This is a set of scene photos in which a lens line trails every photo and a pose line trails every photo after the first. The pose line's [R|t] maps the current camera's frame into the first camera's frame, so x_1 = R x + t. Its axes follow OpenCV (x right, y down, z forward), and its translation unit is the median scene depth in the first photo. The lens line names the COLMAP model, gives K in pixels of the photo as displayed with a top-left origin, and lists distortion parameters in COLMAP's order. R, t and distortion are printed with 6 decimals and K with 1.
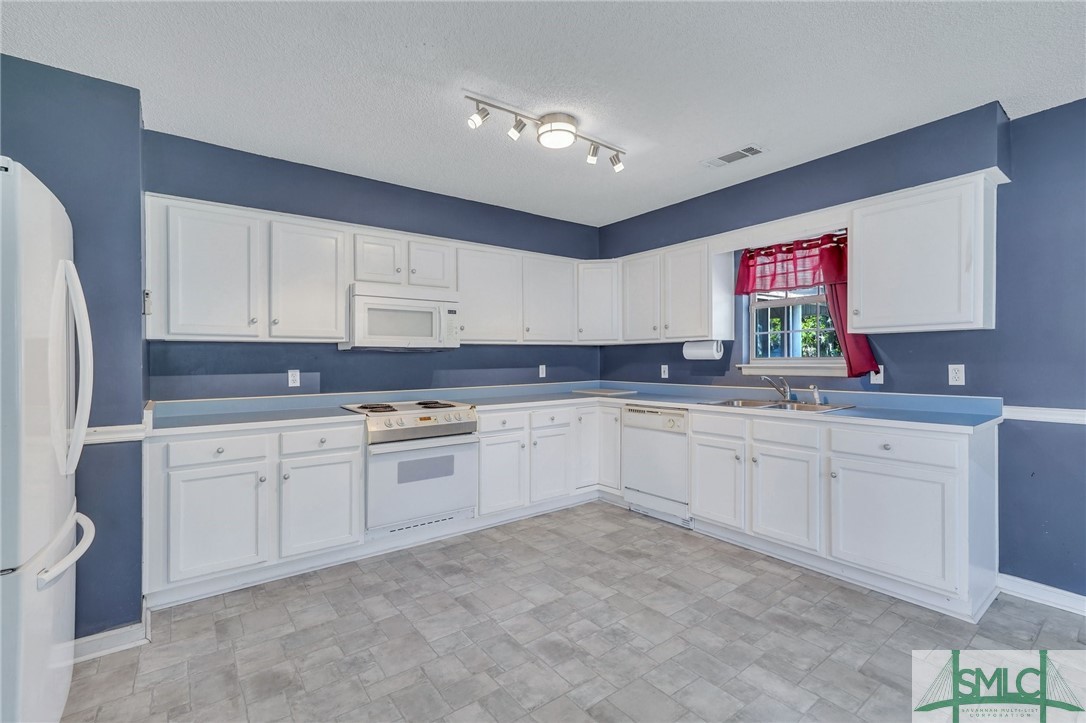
lens RADIAL K [[481.7, 0, 543.0], [0, 481.7, 361.5], [0, 0, 1]] dist [-0.003442, 0.000143]
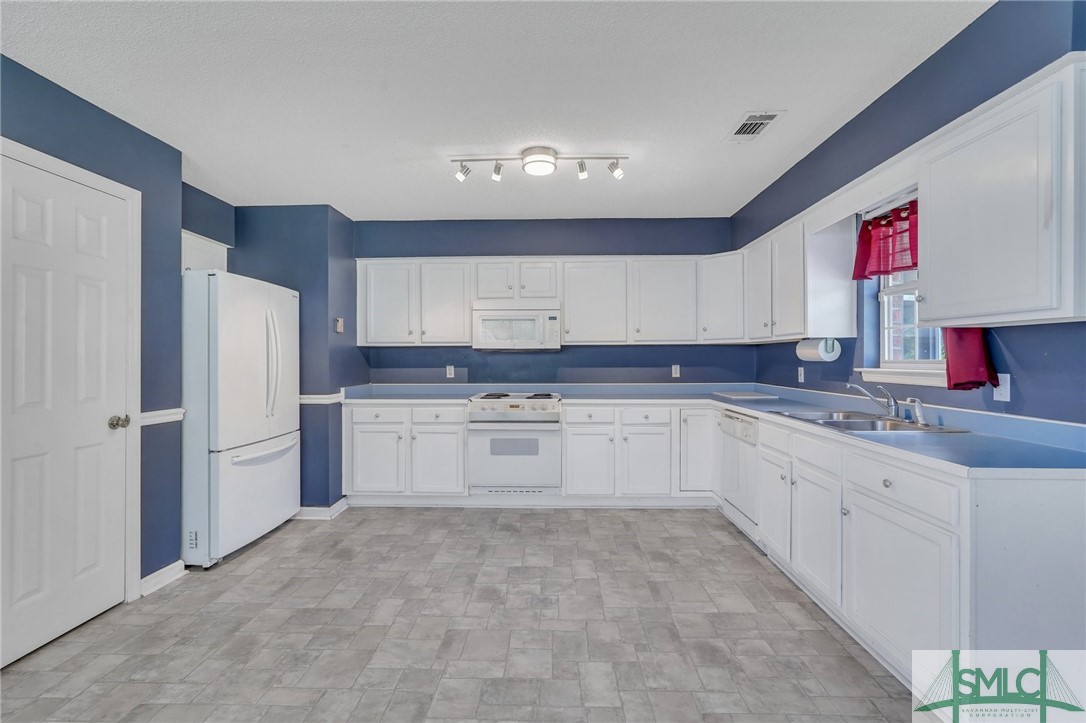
lens RADIAL K [[480.5, 0, 548.2], [0, 480.5, 365.2], [0, 0, 1]] dist [-0.002330, 0.000174]
pose [[0.787074, 0.015510, -0.616663, 0.546769], [-0.007933, 0.999856, 0.015022, -0.006705], [0.616807, -0.006932, 0.787084, 0.073273]]
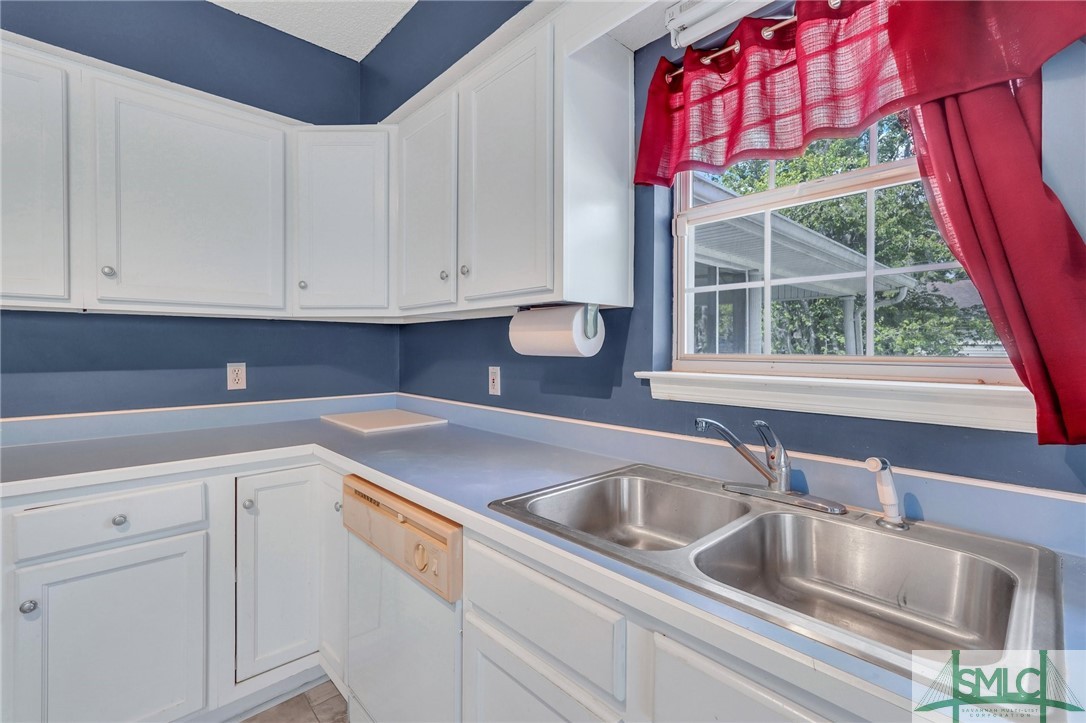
lens RADIAL K [[478.0, 0, 540.9], [0, 478.0, 348.7], [0, 0, 1]] dist [-0.010098, 0.000128]
pose [[0.994689, 0.013148, 0.102084, 0.322193], [-0.012518, 0.999898, -0.006817, -0.008649], [-0.102164, 0.005503, 0.994752, 0.709311]]
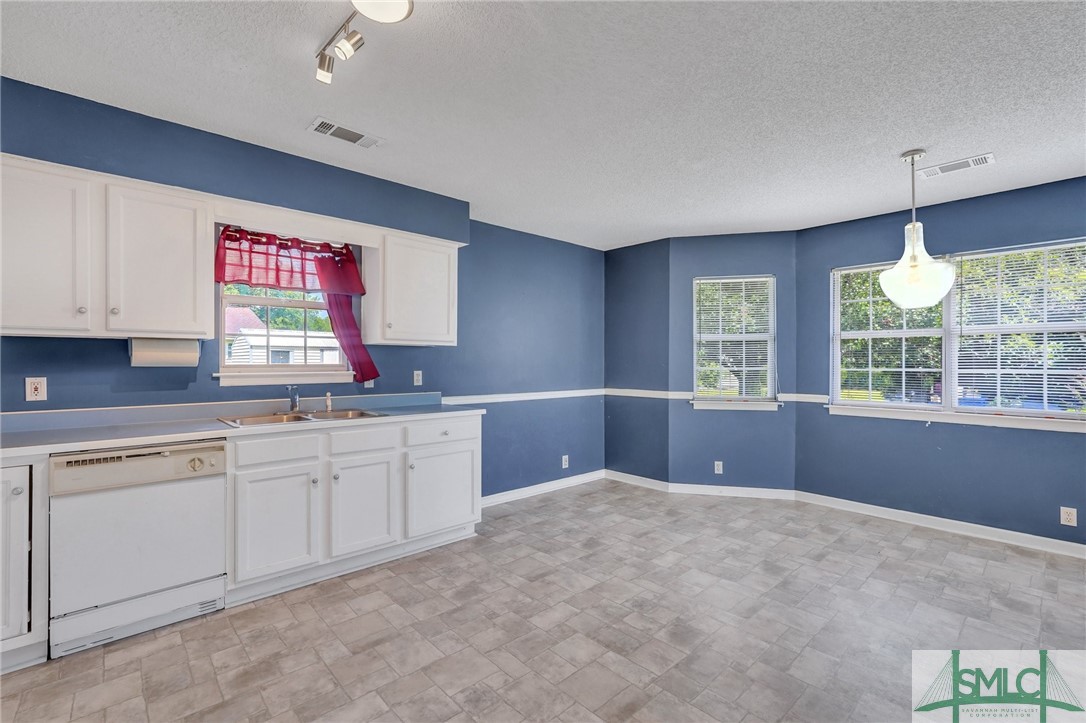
lens RADIAL K [[463.3, 0, 542.7], [0, 463.3, 376.1], [0, 0, 1]] dist [-0.003178, -0.000266]
pose [[-0.084921, -0.017108, 0.996241, -0.406984], [0.007092, 0.999817, 0.017774, 0.001656], [-0.996362, 0.008575, -0.084784, 0.609117]]
